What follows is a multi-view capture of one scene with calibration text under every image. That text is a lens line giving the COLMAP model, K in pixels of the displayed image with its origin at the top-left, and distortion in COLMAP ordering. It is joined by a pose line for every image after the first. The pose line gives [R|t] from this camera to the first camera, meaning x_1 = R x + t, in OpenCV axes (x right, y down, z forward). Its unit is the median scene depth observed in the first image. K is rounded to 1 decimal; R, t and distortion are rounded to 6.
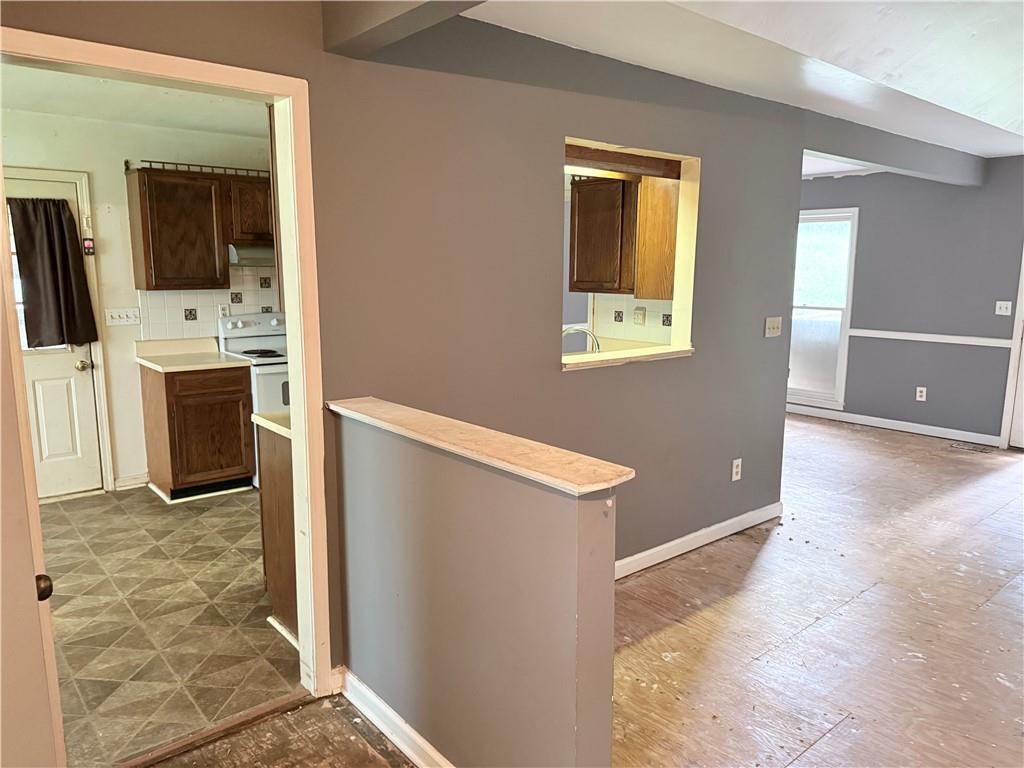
lens RADIAL K [[727.9, 0, 511.2], [0, 727.9, 382.5], [0, 0, 1]] dist [0.001016, -0.012317]
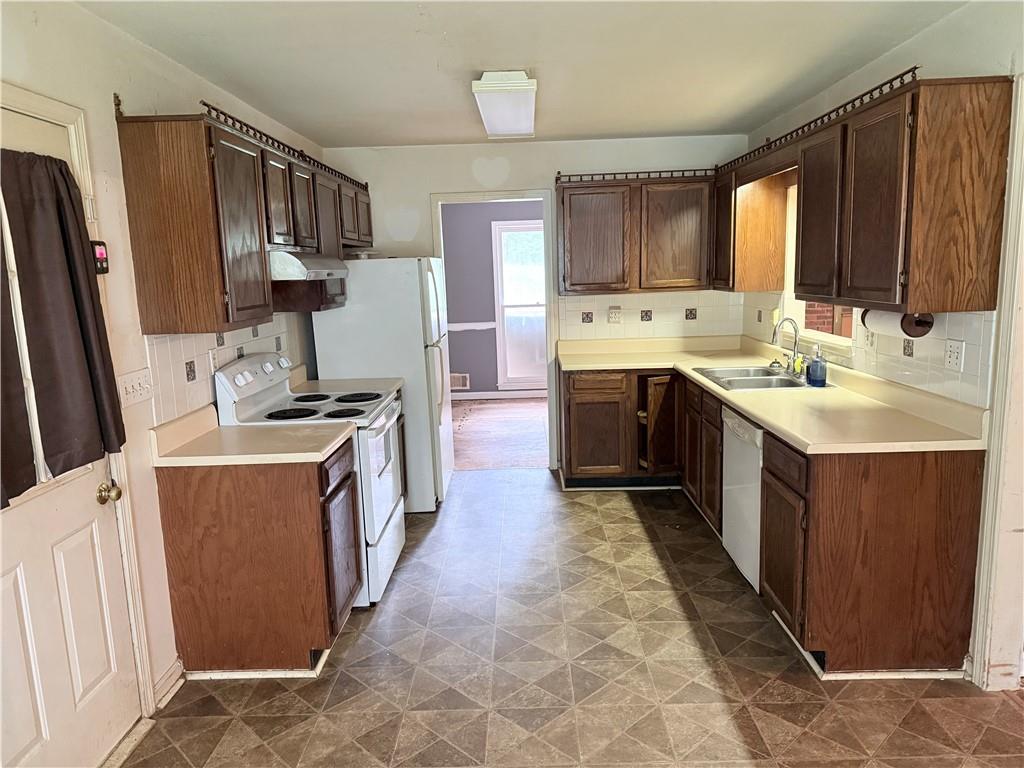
lens RADIAL K [[727.9, 0, 509.7], [0, 727.9, 383.0], [0, 0, 1]] dist [0.001016, -0.012317]
pose [[0.655076, -0.146881, 0.741149, -0.787014], [0.160405, 0.985598, 0.053549, -0.081963], [-0.738340, 0.083806, 0.669201, 0.458793]]
